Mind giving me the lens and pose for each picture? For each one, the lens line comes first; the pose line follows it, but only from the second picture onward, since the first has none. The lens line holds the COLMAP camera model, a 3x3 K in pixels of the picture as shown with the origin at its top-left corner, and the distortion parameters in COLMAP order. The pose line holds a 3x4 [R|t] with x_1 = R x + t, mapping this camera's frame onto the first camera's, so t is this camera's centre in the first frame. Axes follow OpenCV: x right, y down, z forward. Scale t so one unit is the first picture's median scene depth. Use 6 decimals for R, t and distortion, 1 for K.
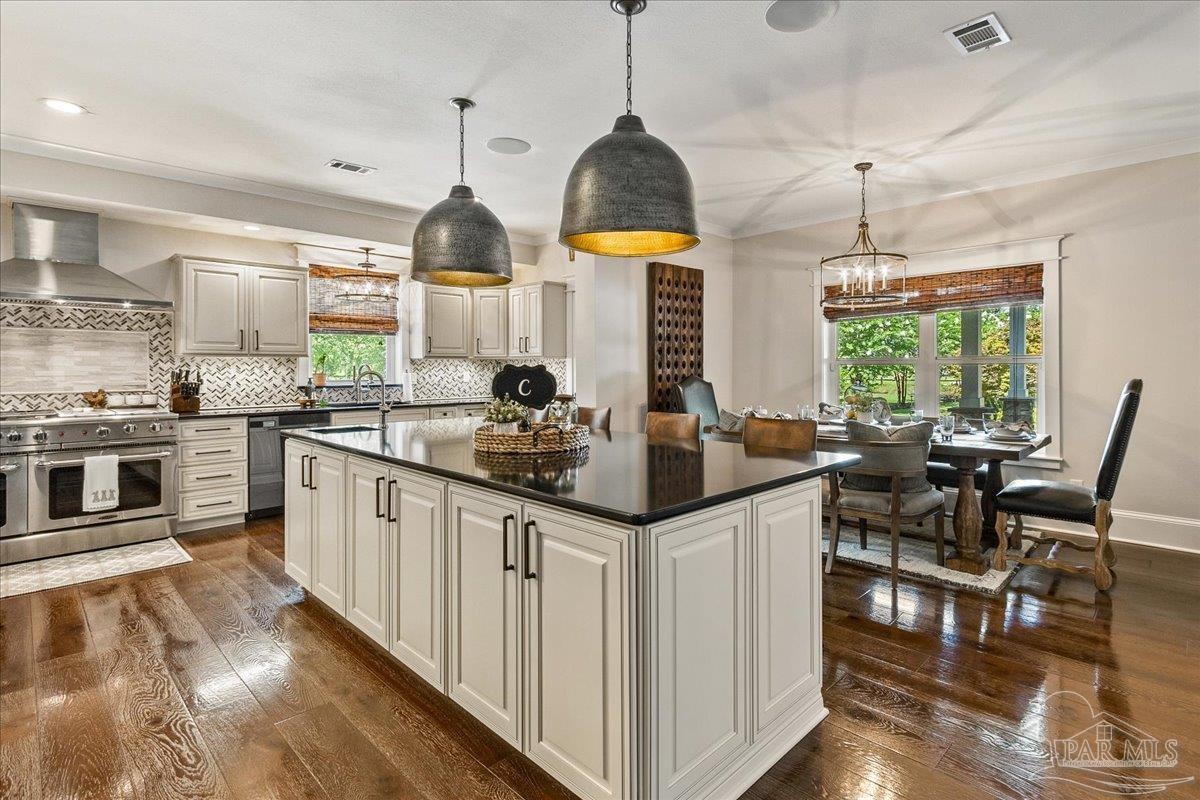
lens RADIAL K [[549.1, 0, 607.4], [0, 549.1, 375.9], [0, 0, 1]] dist [-0.001395, -0.000042]
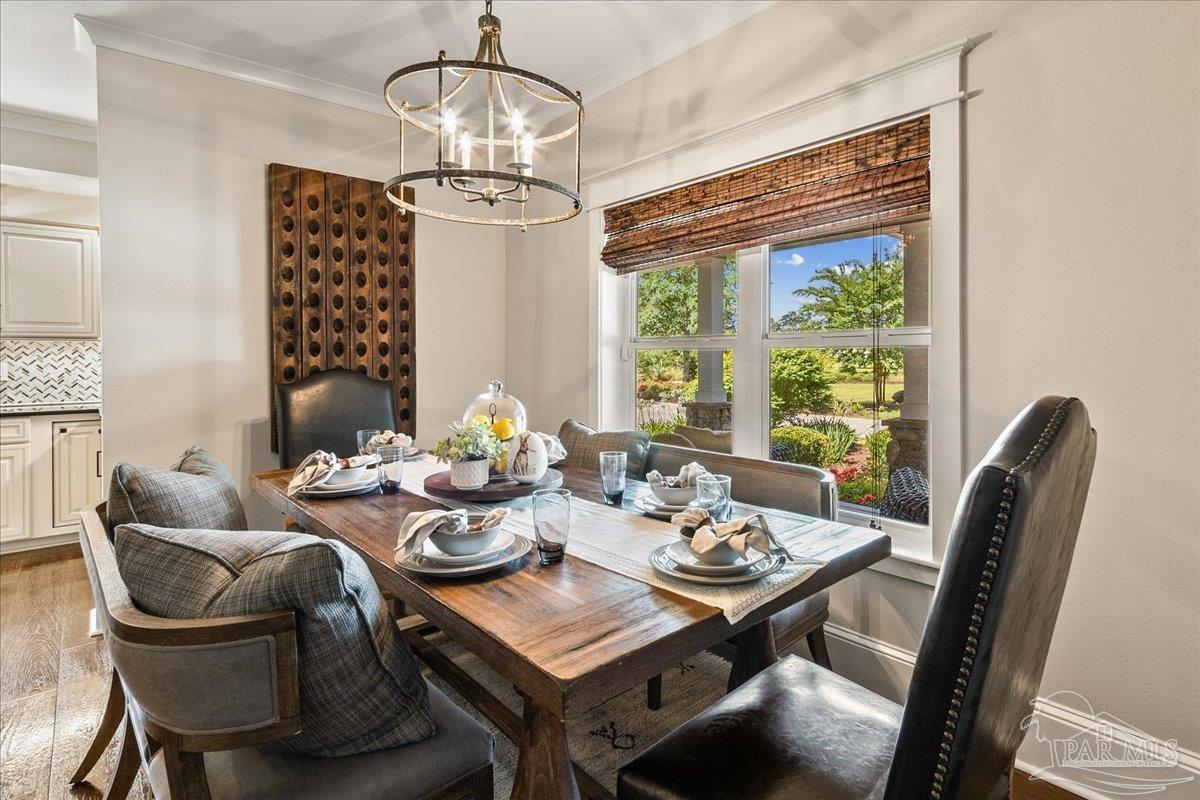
lens RADIAL K [[620.7, 0, 566.1], [0, 620.7, 362.6], [0, 0, 1]] dist [0.001362, 0.000366]
pose [[0.999513, -0.000345, -0.031217, 0.411276], [0.000366, 1.000000, 0.000657, -0.007463], [0.031216, -0.000668, 0.999512, 0.394187]]
